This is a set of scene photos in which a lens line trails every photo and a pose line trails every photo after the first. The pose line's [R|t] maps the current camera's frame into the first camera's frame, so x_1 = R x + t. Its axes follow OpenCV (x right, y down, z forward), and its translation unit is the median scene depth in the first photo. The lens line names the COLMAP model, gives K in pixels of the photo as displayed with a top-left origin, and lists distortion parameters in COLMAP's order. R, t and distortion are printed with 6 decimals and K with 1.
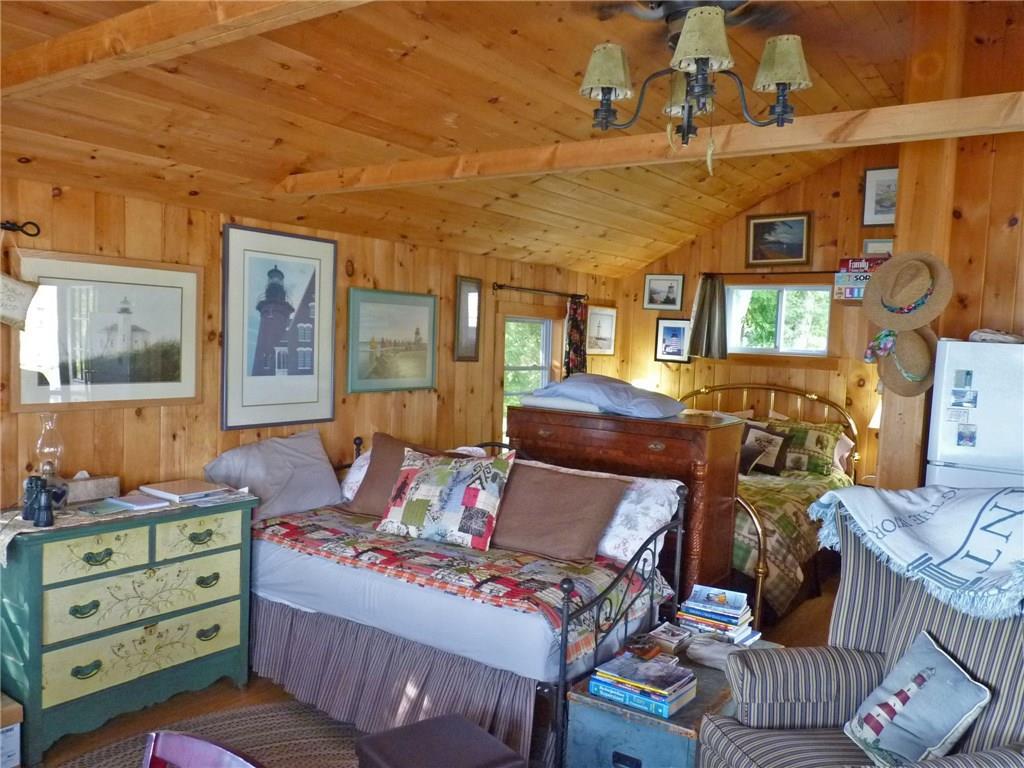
lens RADIAL K [[820.1, 0, 513.5], [0, 820.1, 386.3], [0, 0, 1]] dist [-0.020971, 0.012127]
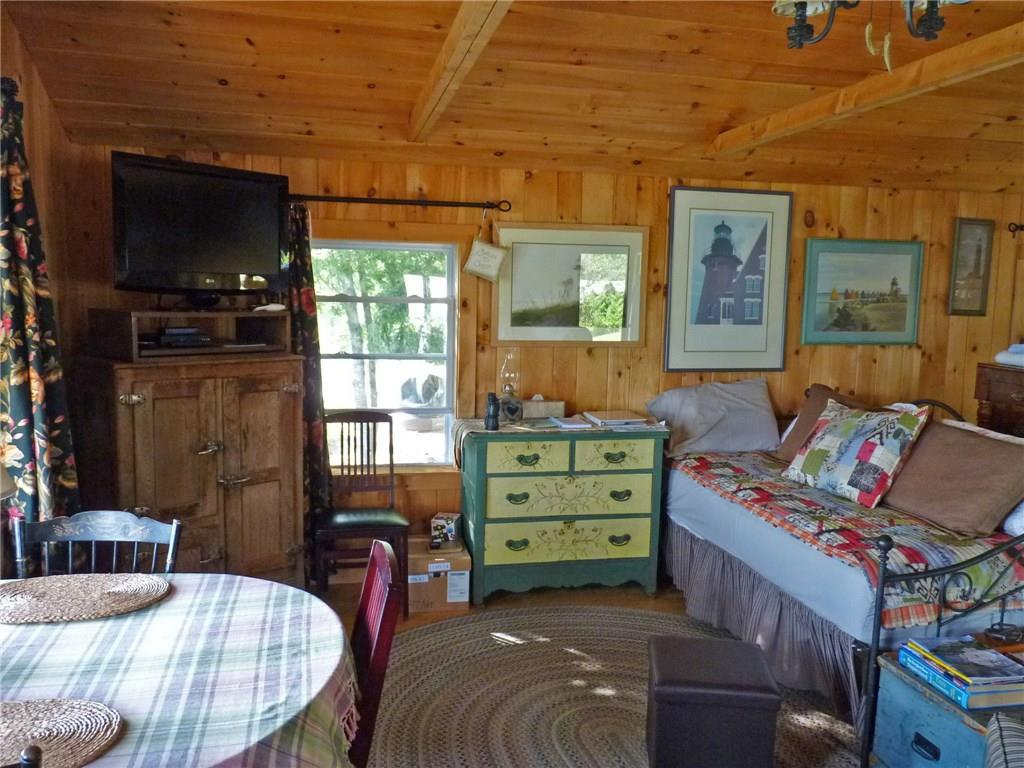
lens RADIAL K [[820.1, 0, 511.7], [0, 820.1, 382.6], [0, 0, 1]] dist [-0.020971, 0.012127]
pose [[0.735904, 0.054737, -0.674870, 0.285550], [-0.030846, 0.998402, 0.047341, 0.024720], [0.676383, -0.014022, 0.736417, 0.030338]]
